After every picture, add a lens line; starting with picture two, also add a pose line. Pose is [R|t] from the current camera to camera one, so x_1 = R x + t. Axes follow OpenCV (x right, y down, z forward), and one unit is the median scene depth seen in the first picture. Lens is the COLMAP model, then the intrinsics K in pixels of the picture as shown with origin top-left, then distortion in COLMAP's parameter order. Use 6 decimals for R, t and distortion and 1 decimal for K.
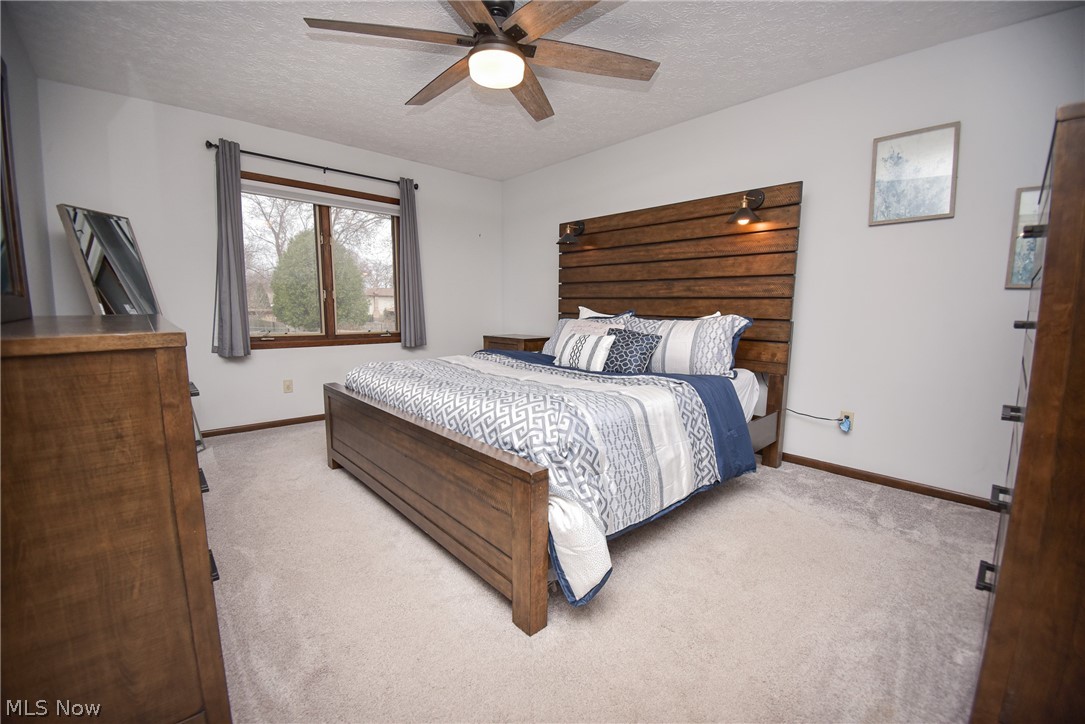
lens RADIAL K [[441.7, 0, 546.7], [0, 441.7, 363.7], [0, 0, 1]] dist [-0.019003, -0.000177]
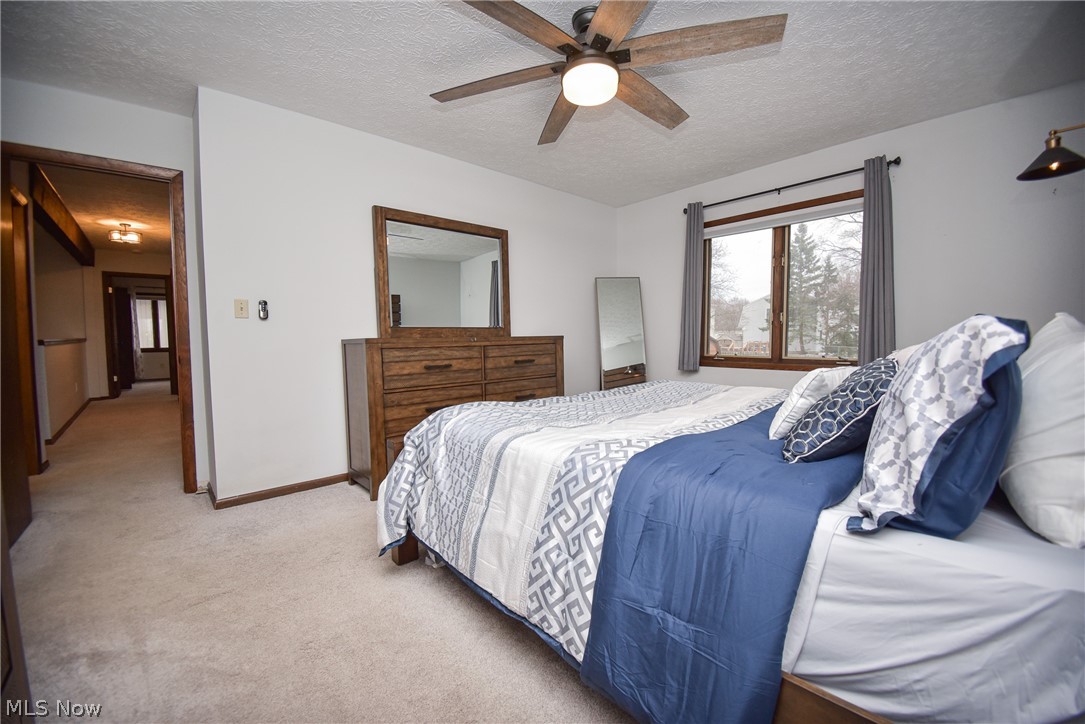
lens RADIAL K [[441.7, 0, 546.1], [0, 441.7, 354.9], [0, 0, 1]] dist [-0.019003, -0.000177]
pose [[-0.014463, 0.029446, -0.999462, 0.834729], [-0.111706, 0.993261, 0.030879, -0.081026], [0.993636, 0.112092, -0.011076, 0.892267]]
